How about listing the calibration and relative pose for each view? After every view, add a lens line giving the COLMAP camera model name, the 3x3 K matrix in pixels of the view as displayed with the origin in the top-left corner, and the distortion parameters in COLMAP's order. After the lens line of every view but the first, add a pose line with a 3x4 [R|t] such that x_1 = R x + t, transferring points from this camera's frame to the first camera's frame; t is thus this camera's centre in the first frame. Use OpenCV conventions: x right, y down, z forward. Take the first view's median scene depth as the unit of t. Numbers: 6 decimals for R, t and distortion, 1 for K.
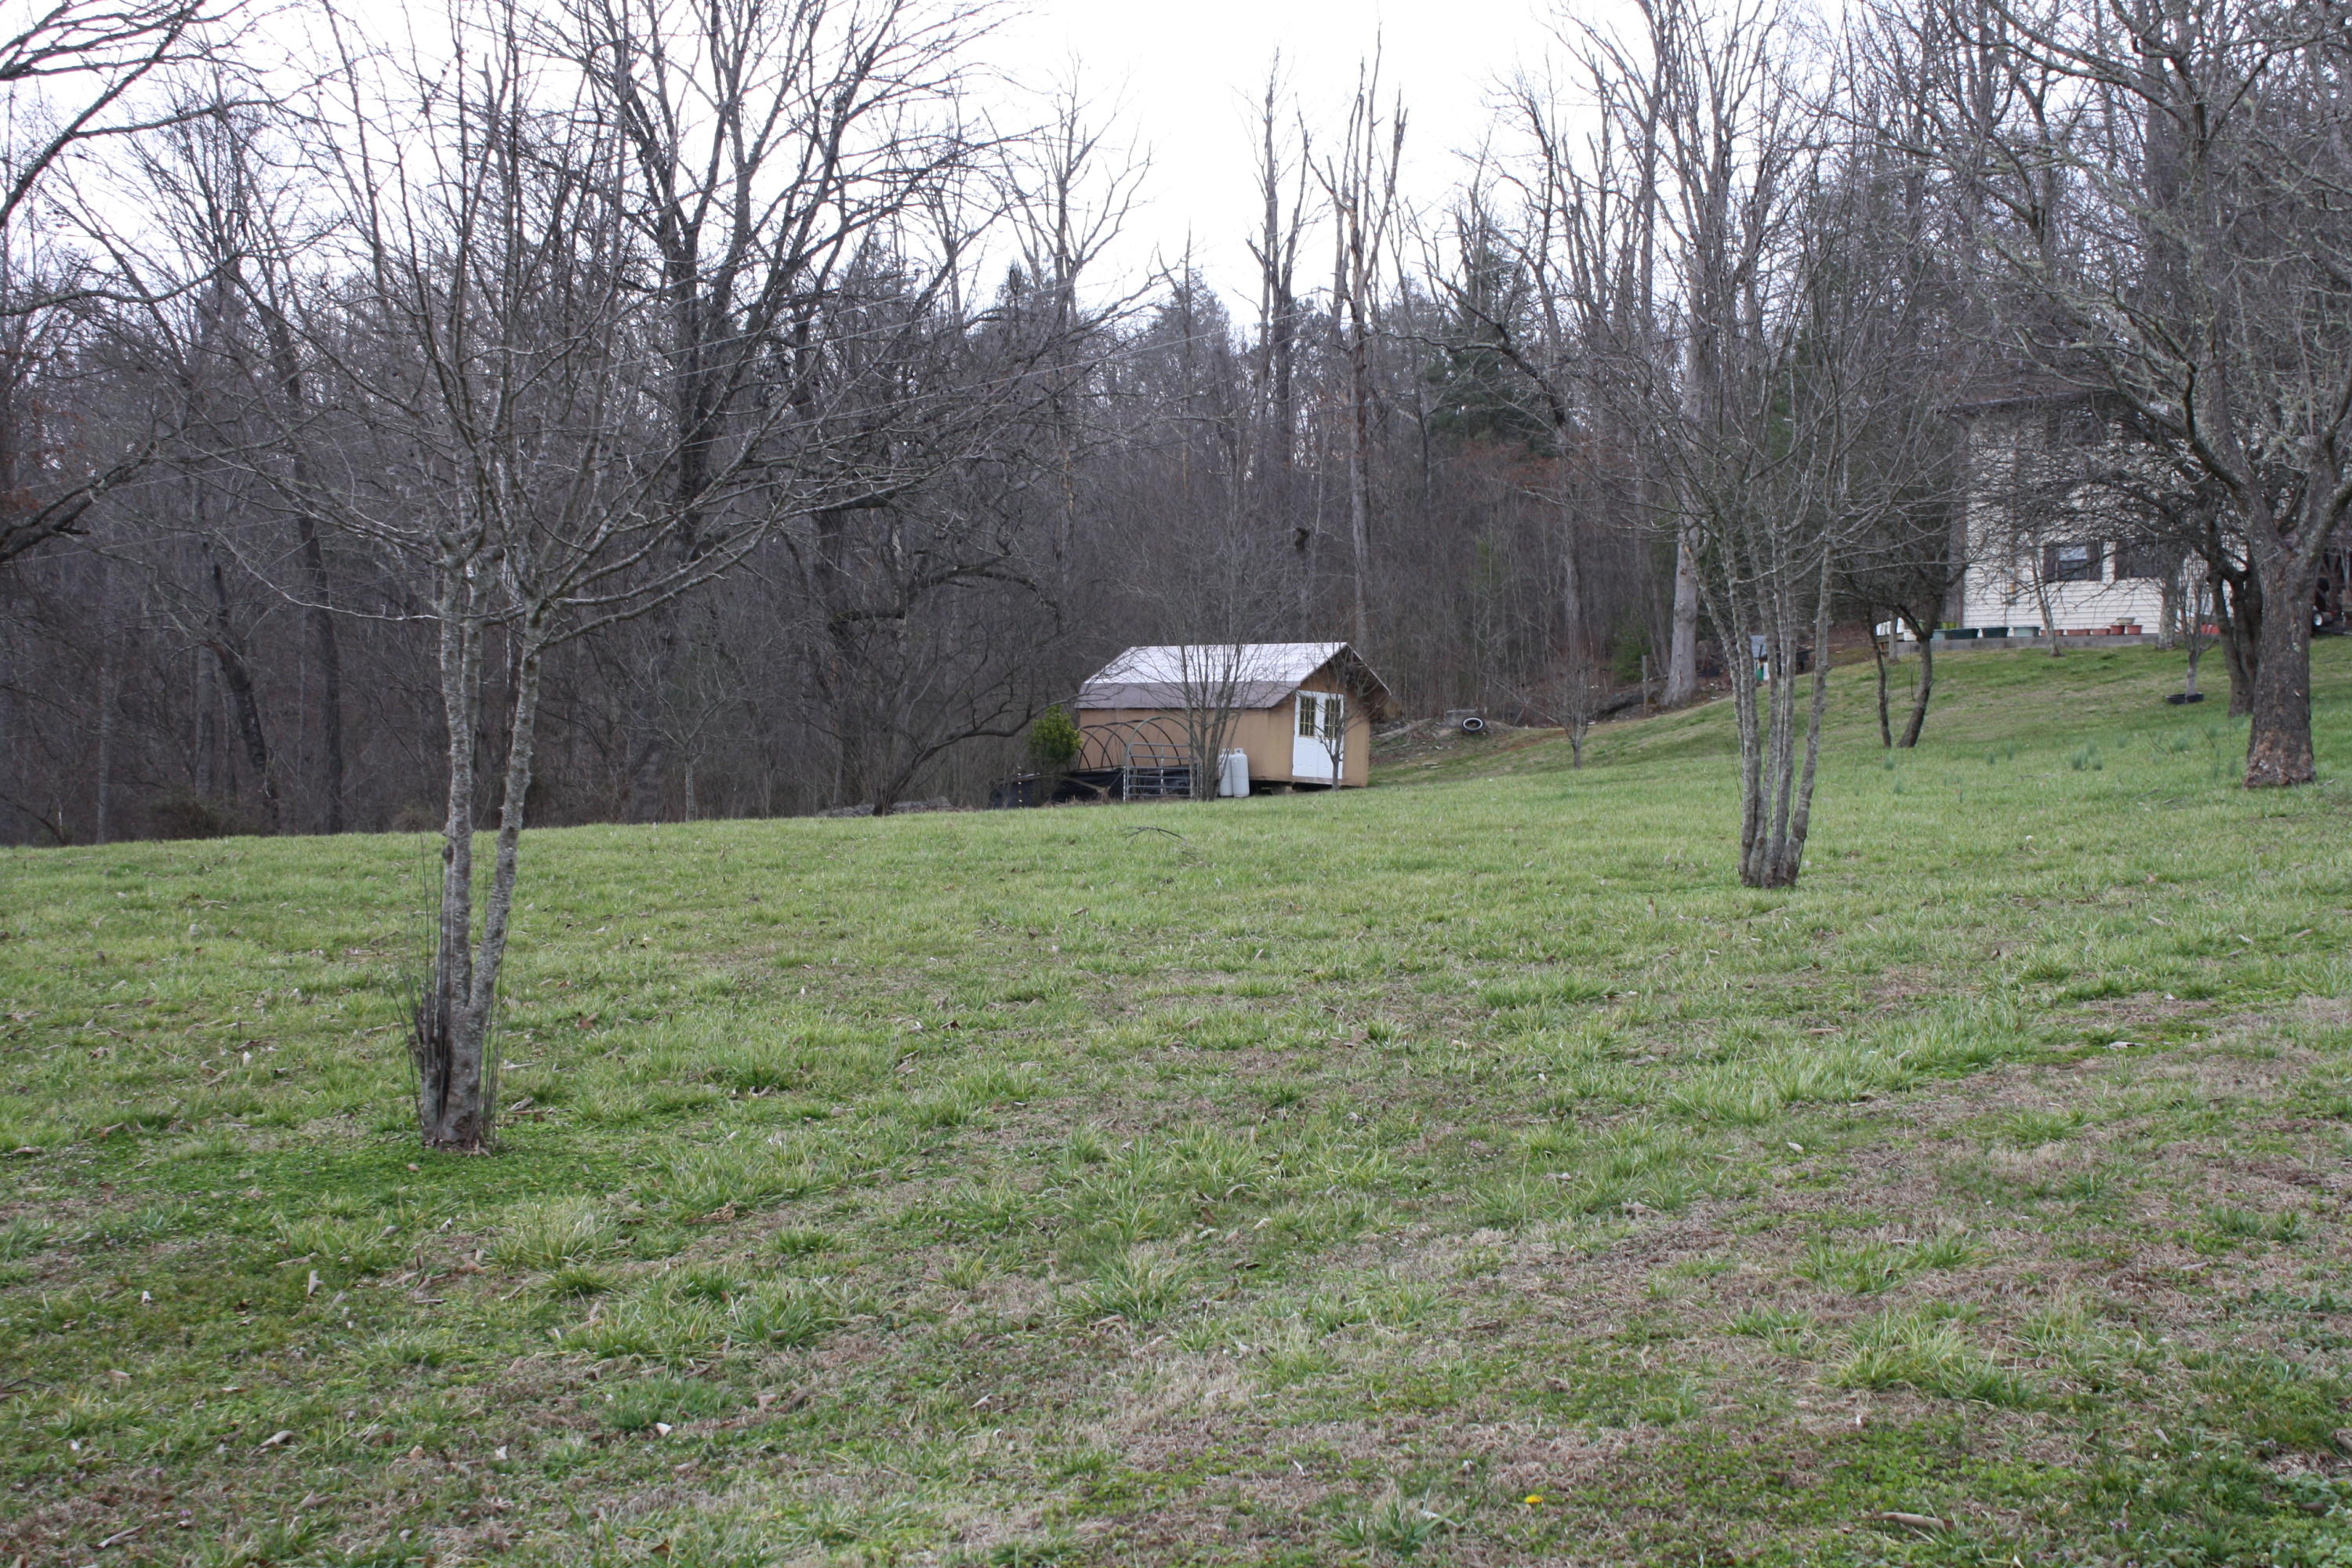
lens RADIAL K [[3176.3, 0, 1190.5], [0, 3176.3, 785.9], [0, 0, 1]] dist [-0.038507, 0.000000]
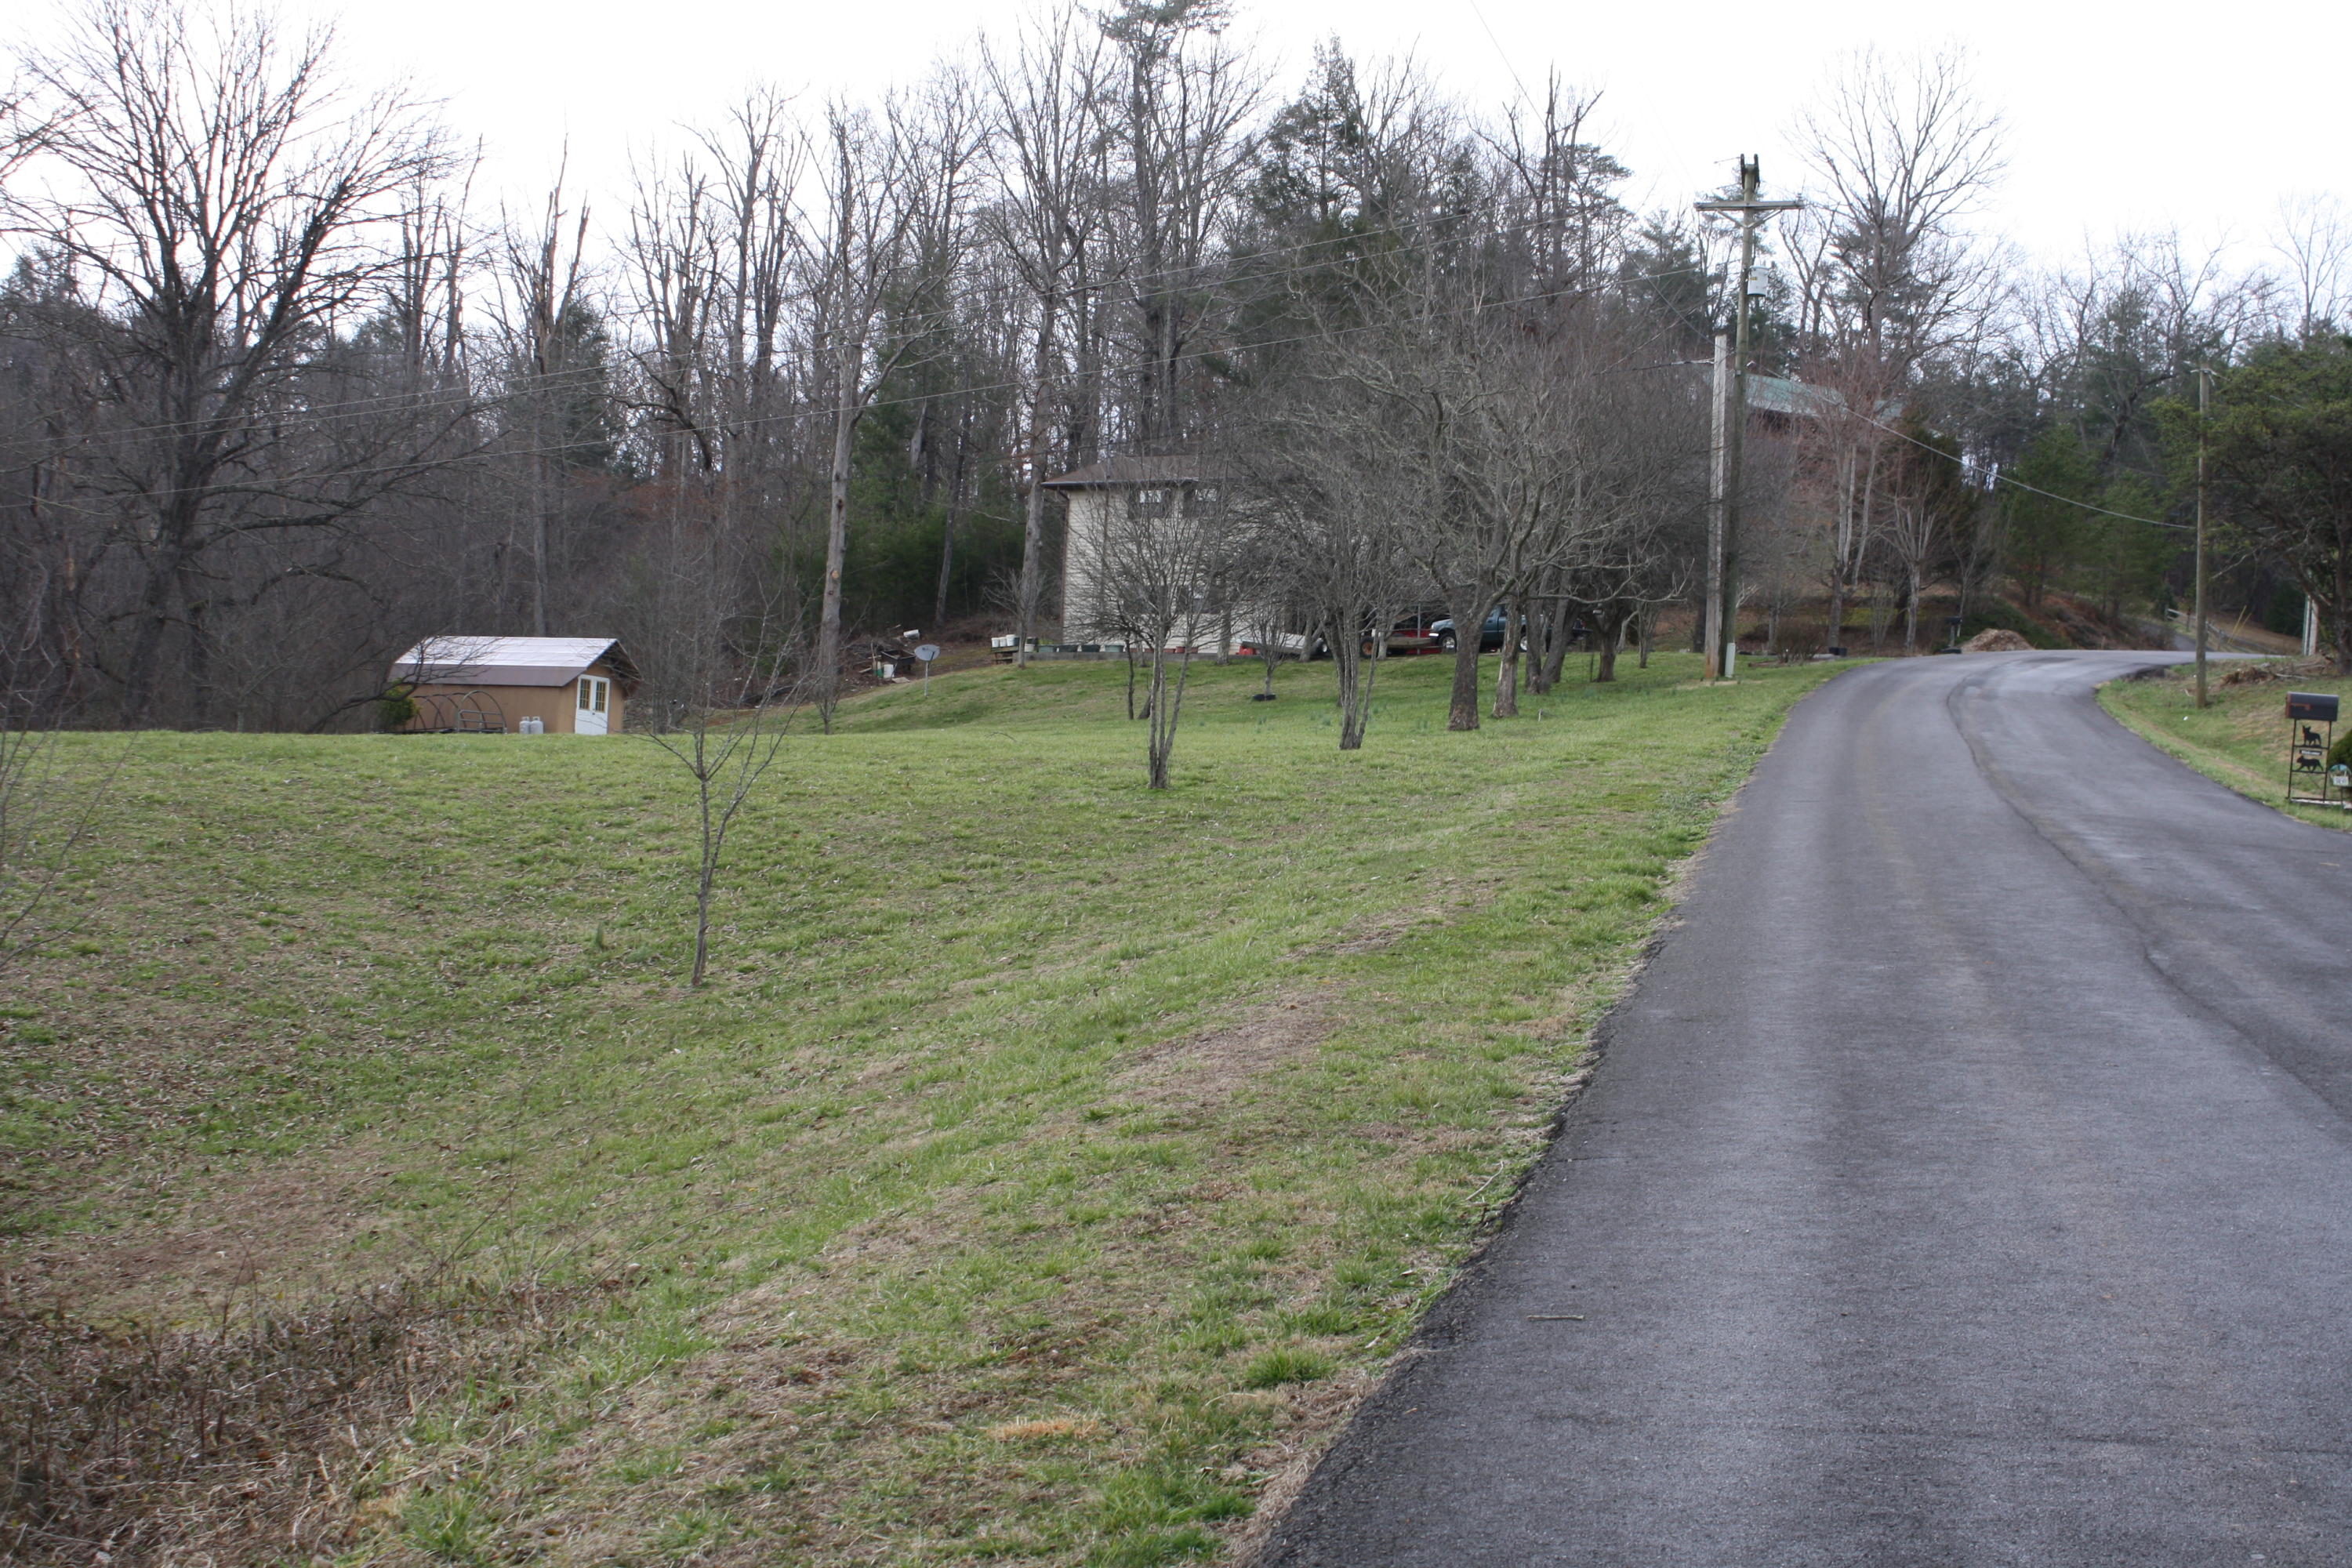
lens RADIAL K [[3176.3, 0, 1213.8], [0, 3176.3, 748.5], [0, 0, 1]] dist [-0.038507, 0.000000]
pose [[0.931679, 0.025165, 0.362410, -0.195504], [-0.020677, 0.999654, -0.016258, 0.016606], [-0.362694, 0.007653, 0.931877, -0.312929]]
